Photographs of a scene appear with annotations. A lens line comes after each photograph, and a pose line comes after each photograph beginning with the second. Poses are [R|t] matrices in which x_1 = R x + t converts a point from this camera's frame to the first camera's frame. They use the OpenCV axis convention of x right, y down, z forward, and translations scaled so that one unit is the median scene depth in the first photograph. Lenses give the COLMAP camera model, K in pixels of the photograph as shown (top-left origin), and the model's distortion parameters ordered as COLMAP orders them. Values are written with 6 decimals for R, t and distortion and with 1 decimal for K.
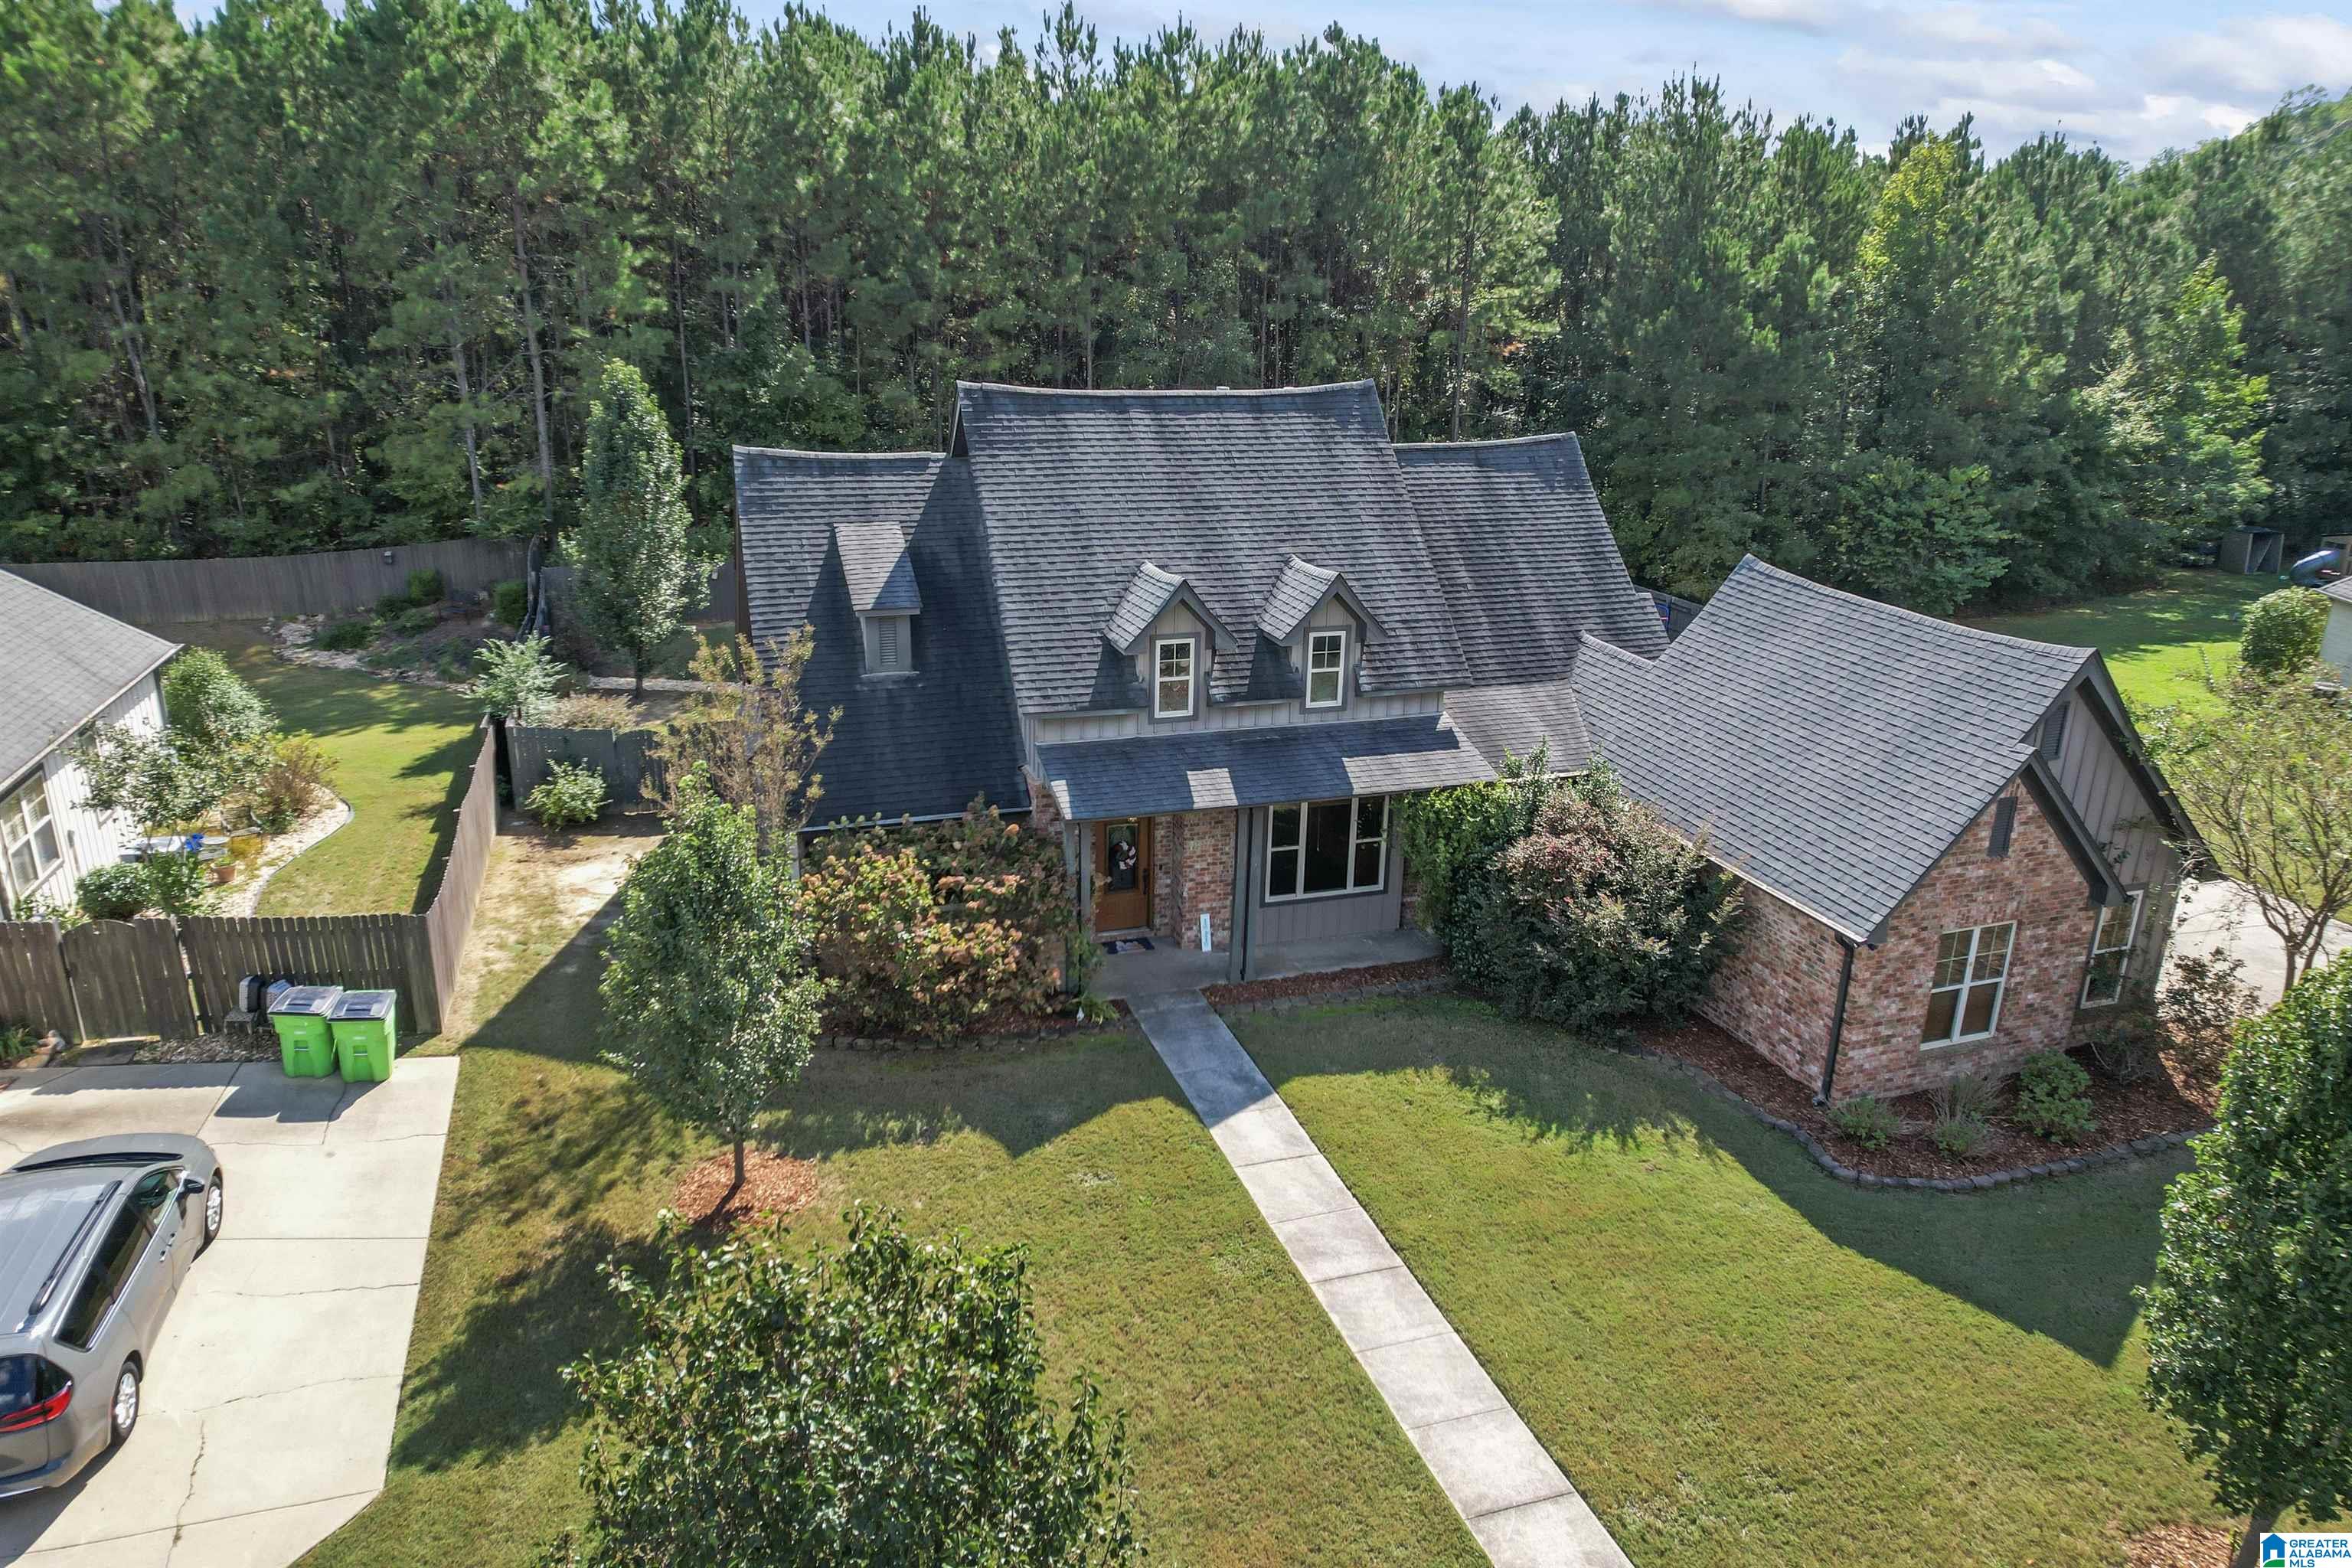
lens RADIAL K [[1567.3, 0, 1155.6], [0, 1567.3, 790.1], [0, 0, 1]] dist [-0.083954, 0.077212]
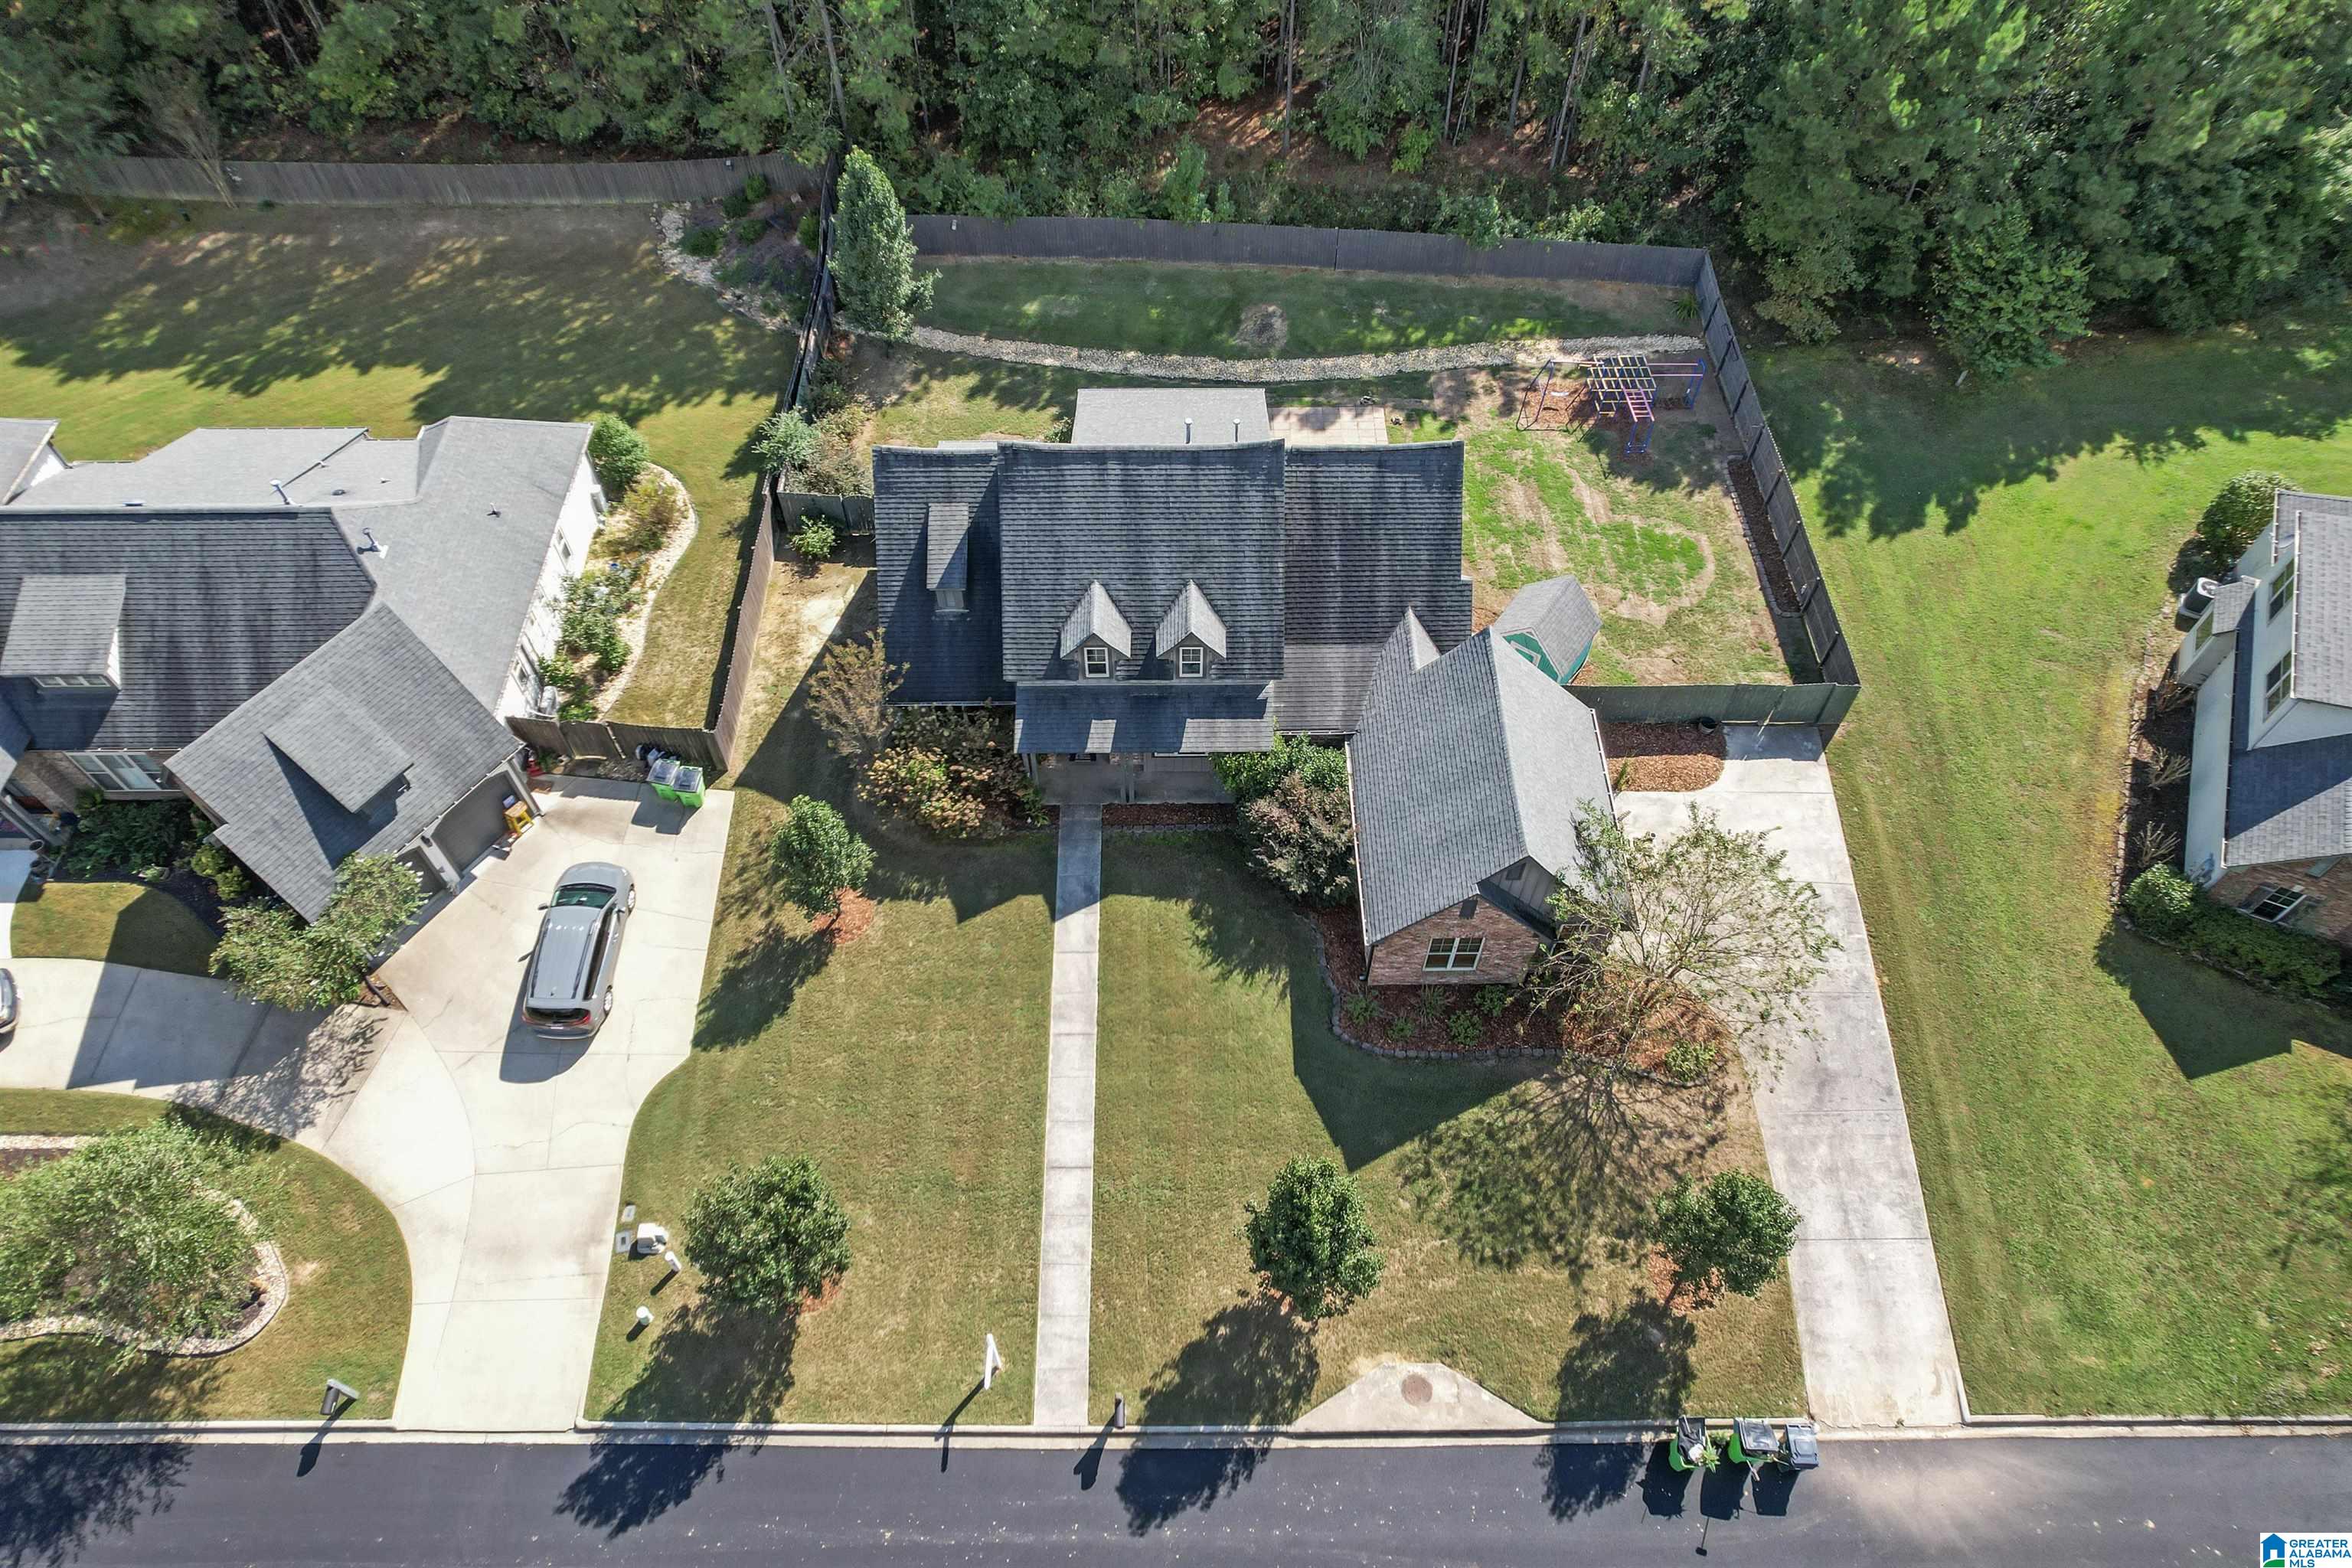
lens RADIAL K [[1511.0, 0, 1133.9], [0, 1511.0, 819.2], [0, 0, 1]] dist [-0.065805, 0.056683]
pose [[0.948947, 0.239688, -0.205060, 0.490156], [-0.067228, 0.788828, 0.610926, -1.076908], [0.308189, -0.565950, 0.764670, -0.414440]]
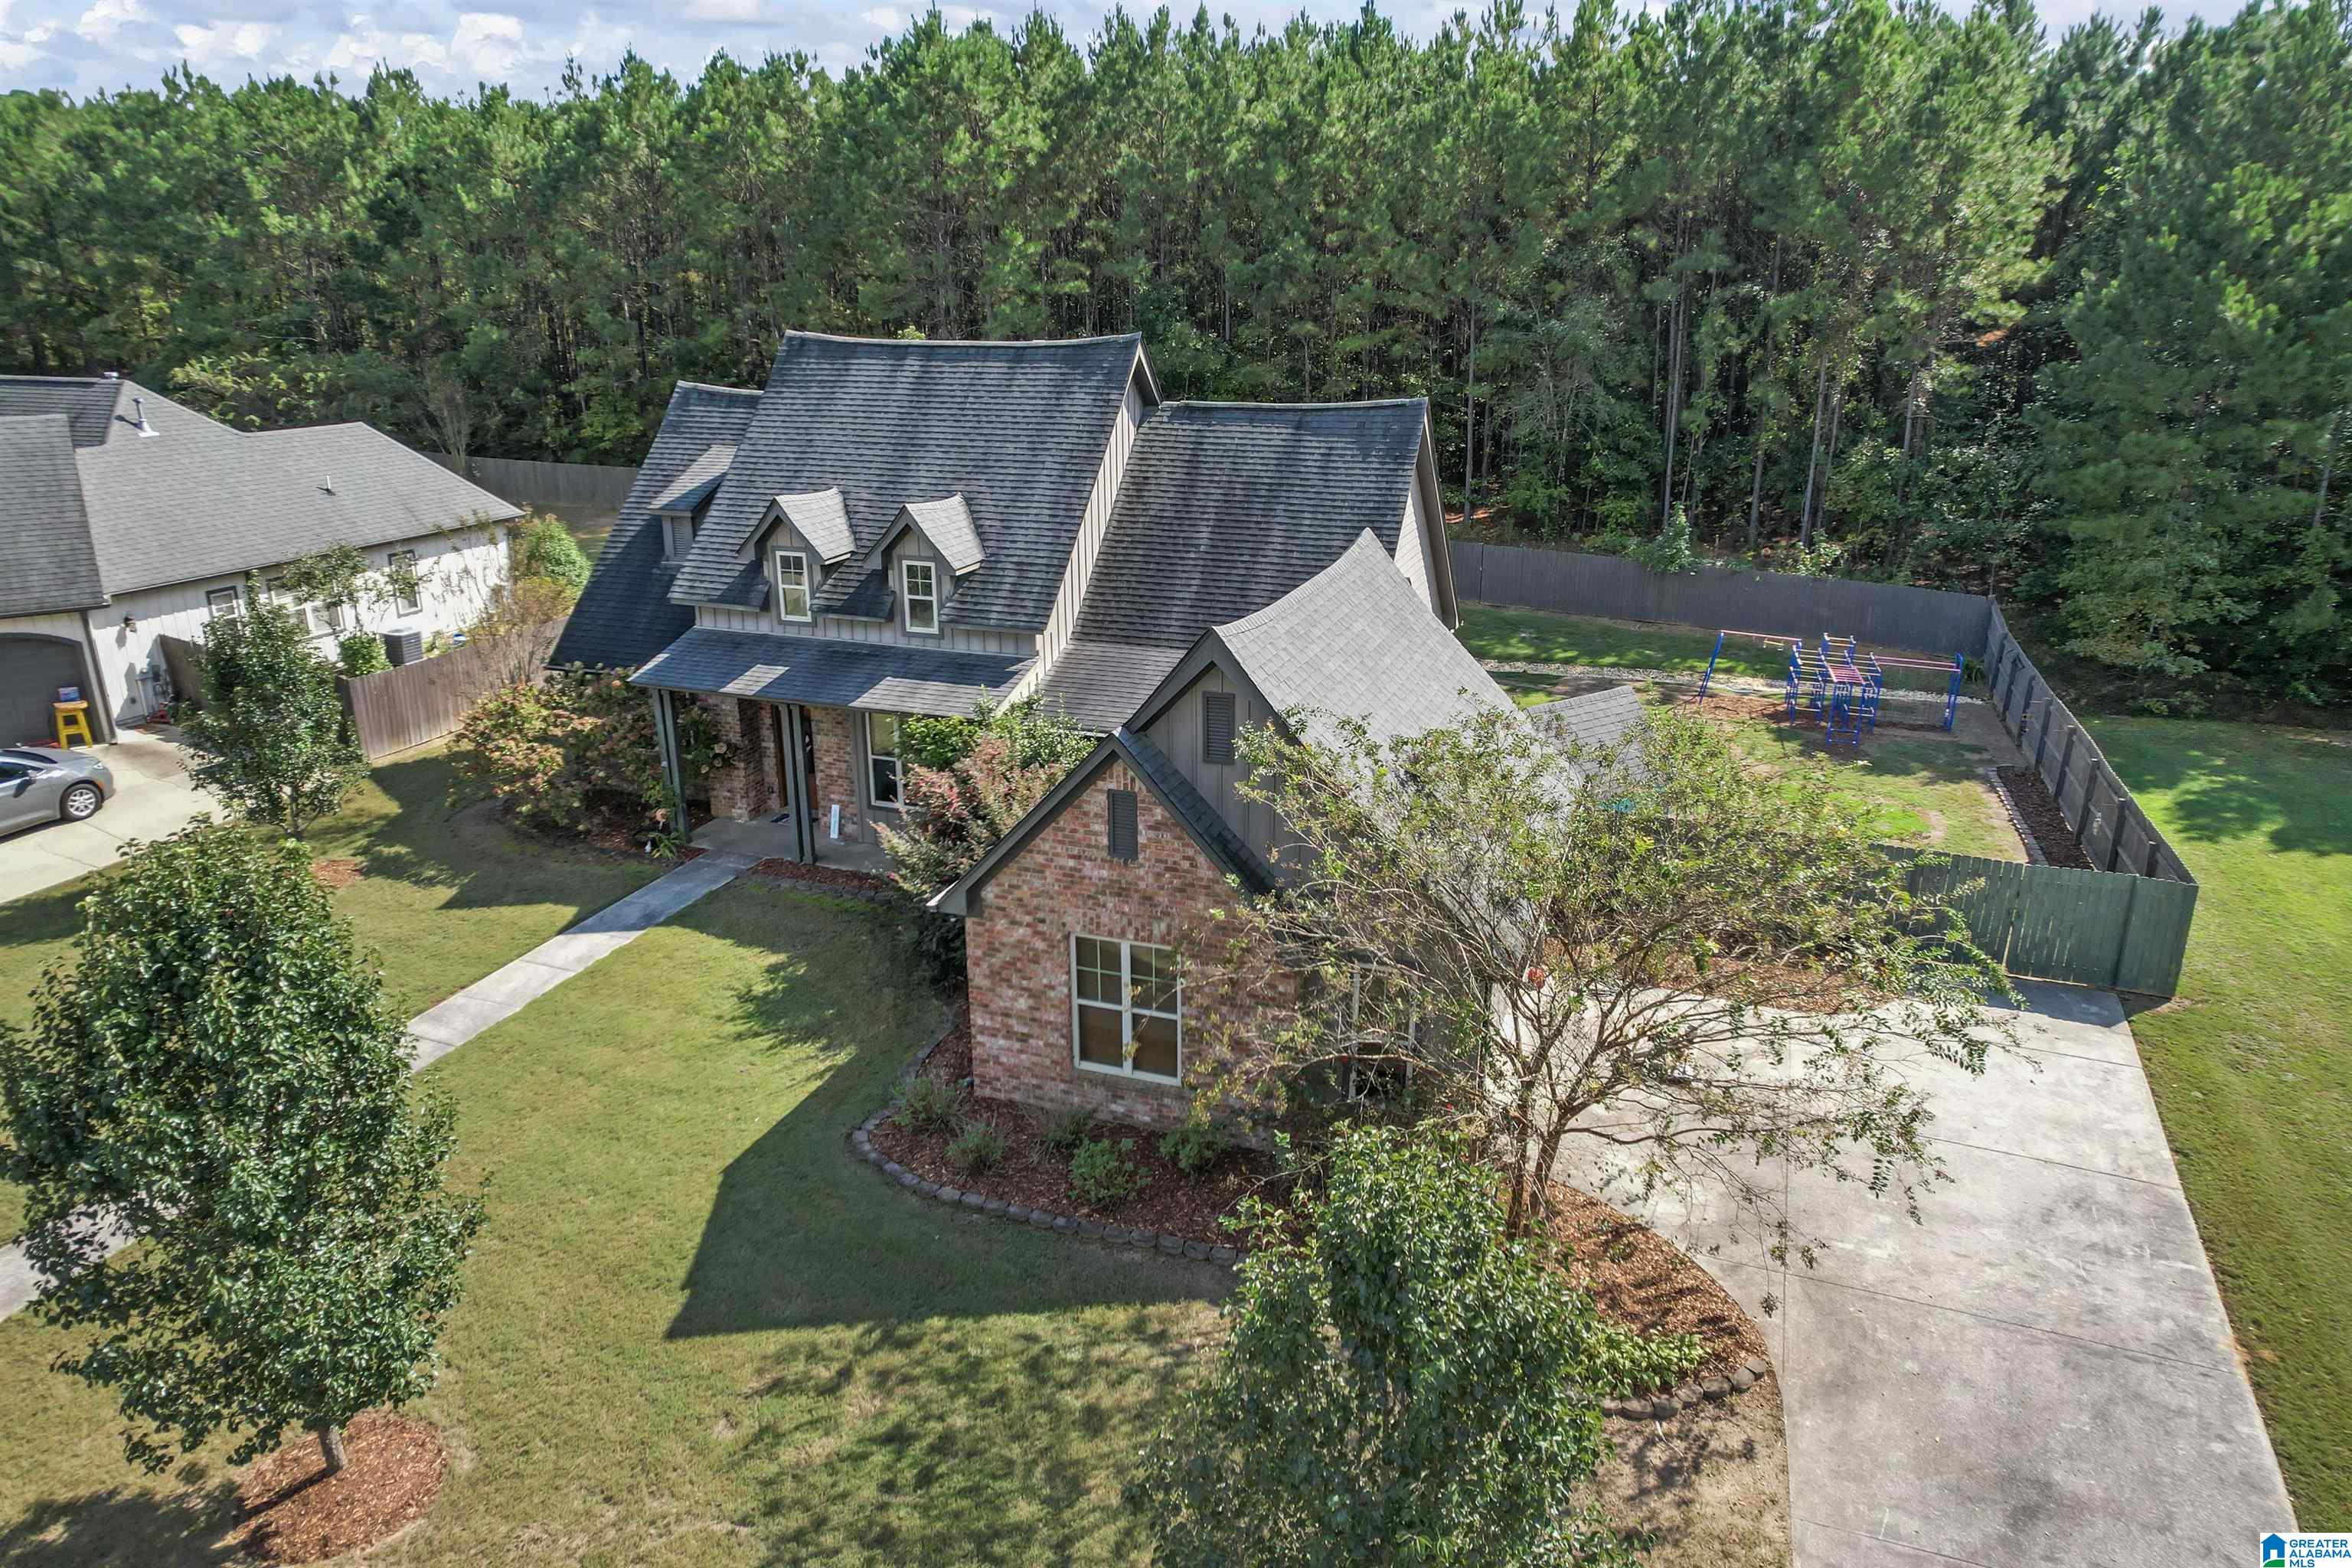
lens RADIAL K [[1534.3, 0, 1142.3], [0, 1534.3, 775.4], [0, 0, 1]] dist [-0.071412, 0.079051]
pose [[0.771923, 0.179344, -0.609894, 1.022388], [-0.185014, 0.981231, 0.054372, -0.048996], [0.608198, 0.070868, 0.790615, 0.316402]]
